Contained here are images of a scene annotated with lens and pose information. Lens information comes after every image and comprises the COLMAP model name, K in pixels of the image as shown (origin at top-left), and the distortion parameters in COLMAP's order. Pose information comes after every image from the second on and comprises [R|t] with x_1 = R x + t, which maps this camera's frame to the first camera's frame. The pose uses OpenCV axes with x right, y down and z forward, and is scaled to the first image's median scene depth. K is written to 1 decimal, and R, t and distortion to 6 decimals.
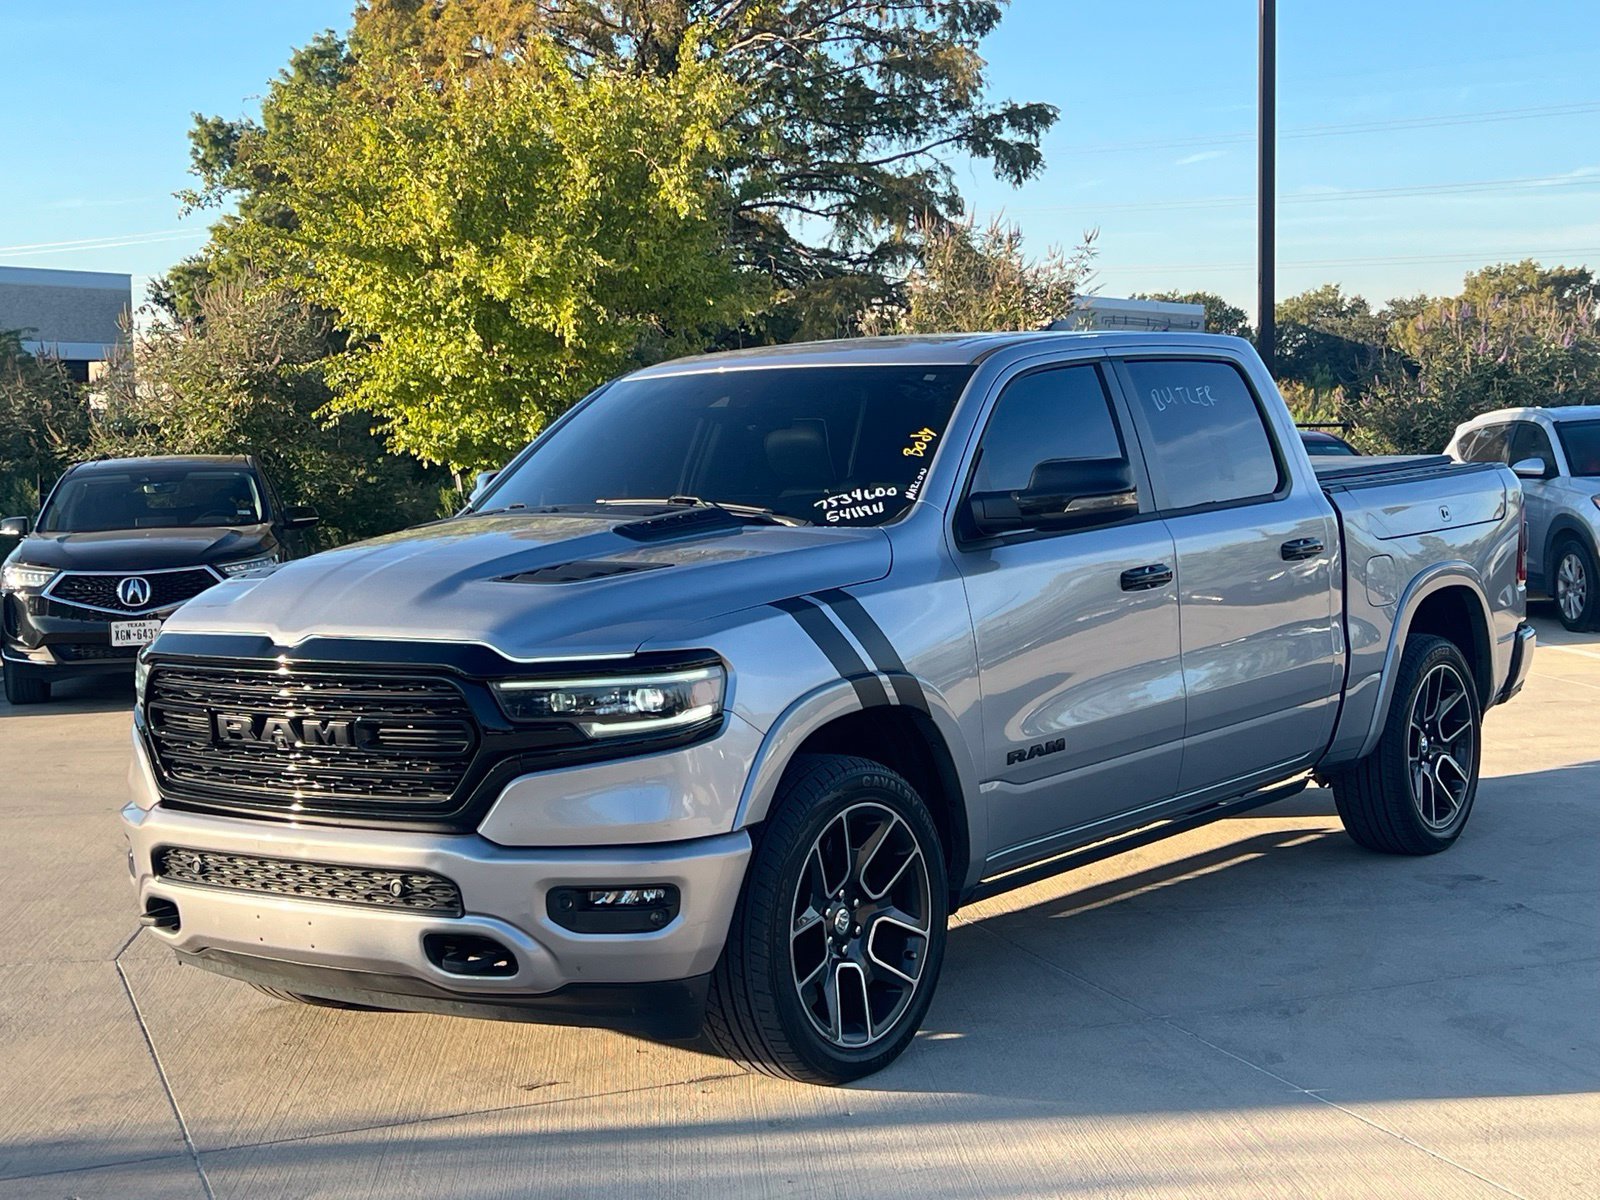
lens RADIAL K [[2399.8, 0, 778.8], [0, 2399.8, 557.2], [0, 0, 1]] dist [0.107867, 0.000000]
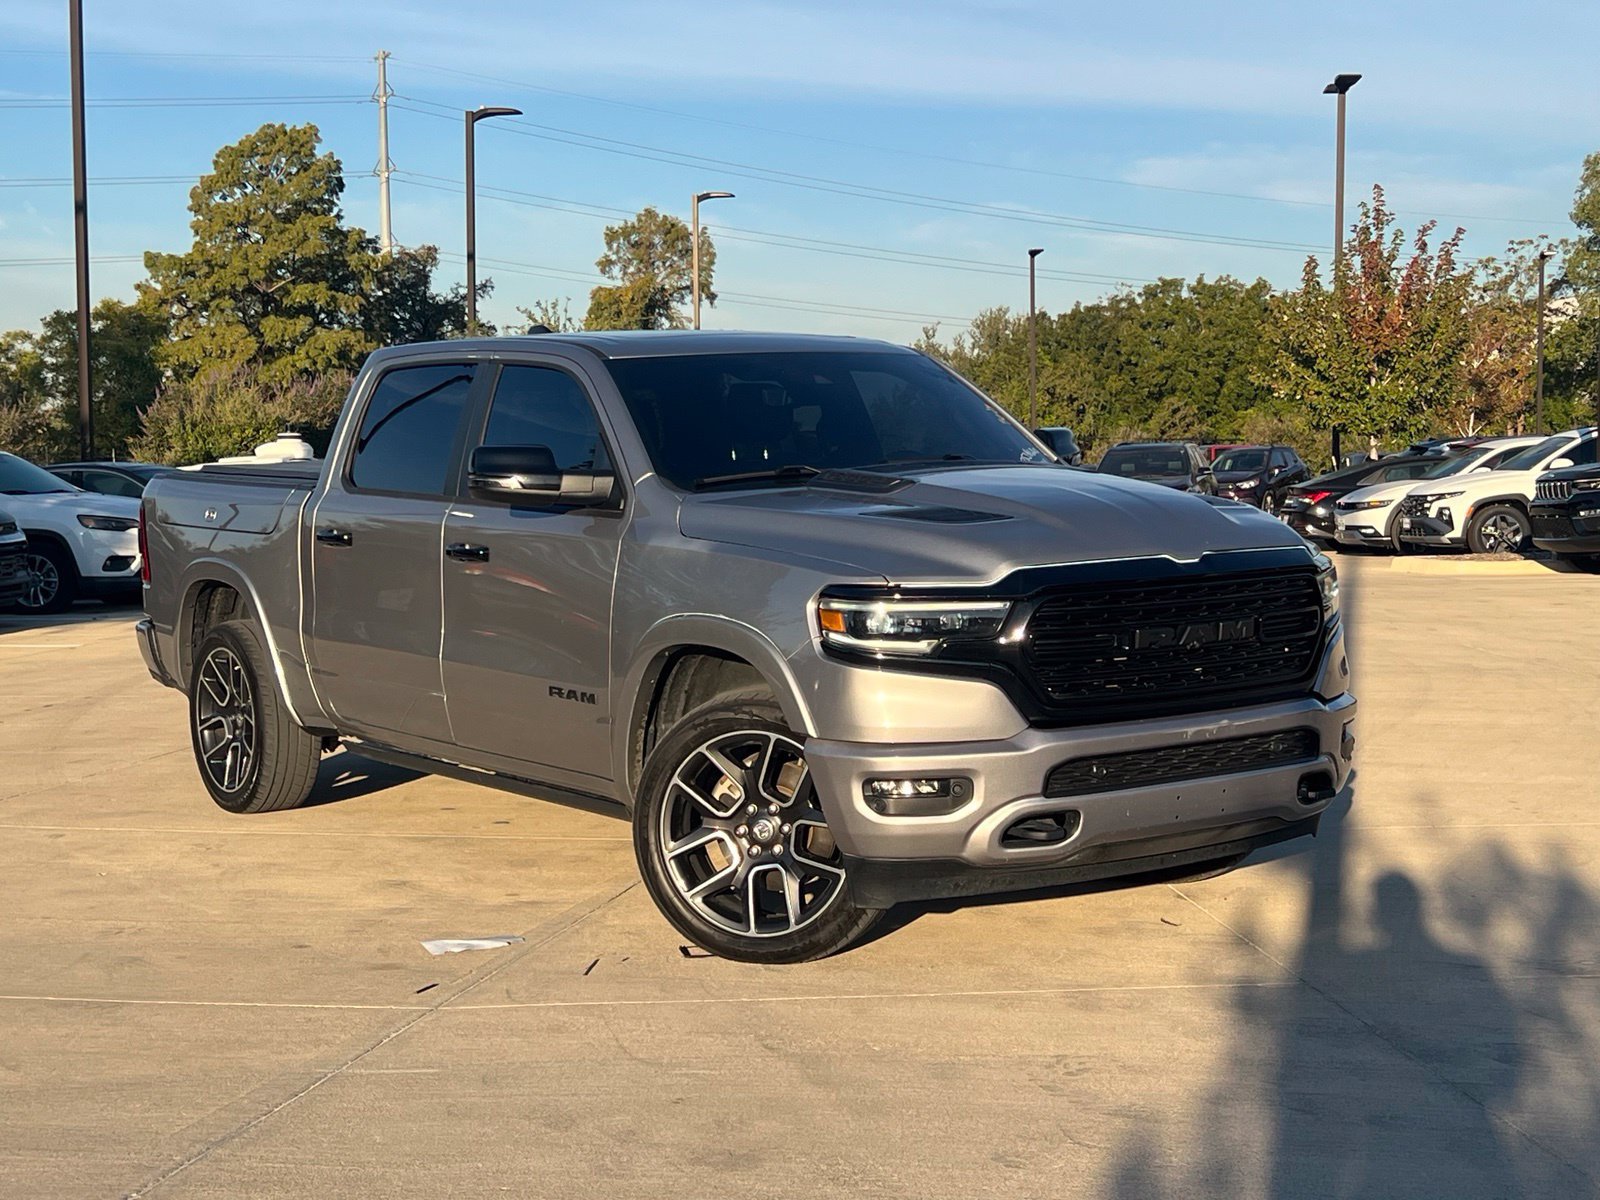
lens RADIAL K [[2399.8, 0, 806.9], [0, 2399.8, 609.6], [0, 0, 1]] dist [0.107867, 0.000000]
pose [[0.308383, -0.048053, 0.950048, -1.368889], [0.060966, 0.997668, 0.030672, 0.011971], [-0.949306, 0.048462, 0.310594, 0.809844]]
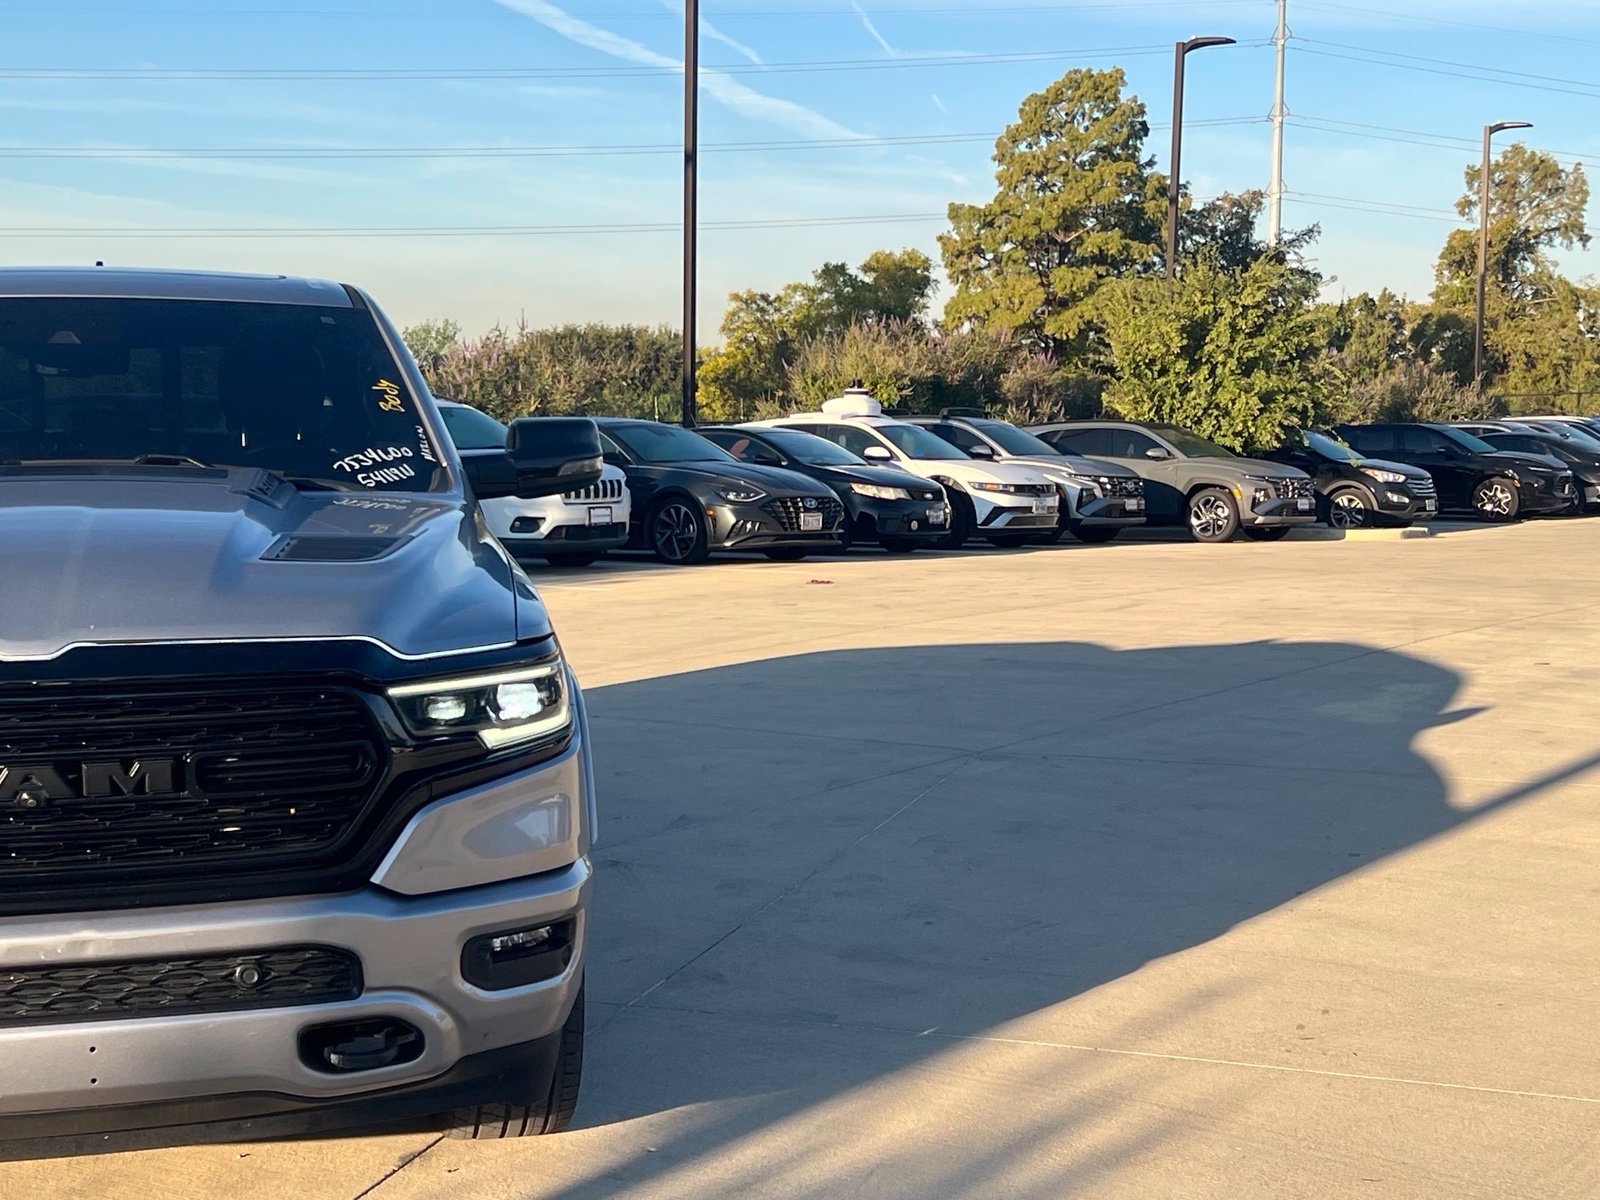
lens RADIAL K [[2399.8, 0, 800.5], [0, 2399.8, 628.2], [0, 0, 1]] dist [0.107867, 0.000000]
pose [[0.637522, -0.048947, 0.768876, -0.593378], [0.025713, 0.998776, 0.042262, 0.003250], [-0.770003, -0.007173, 0.638000, 0.382508]]
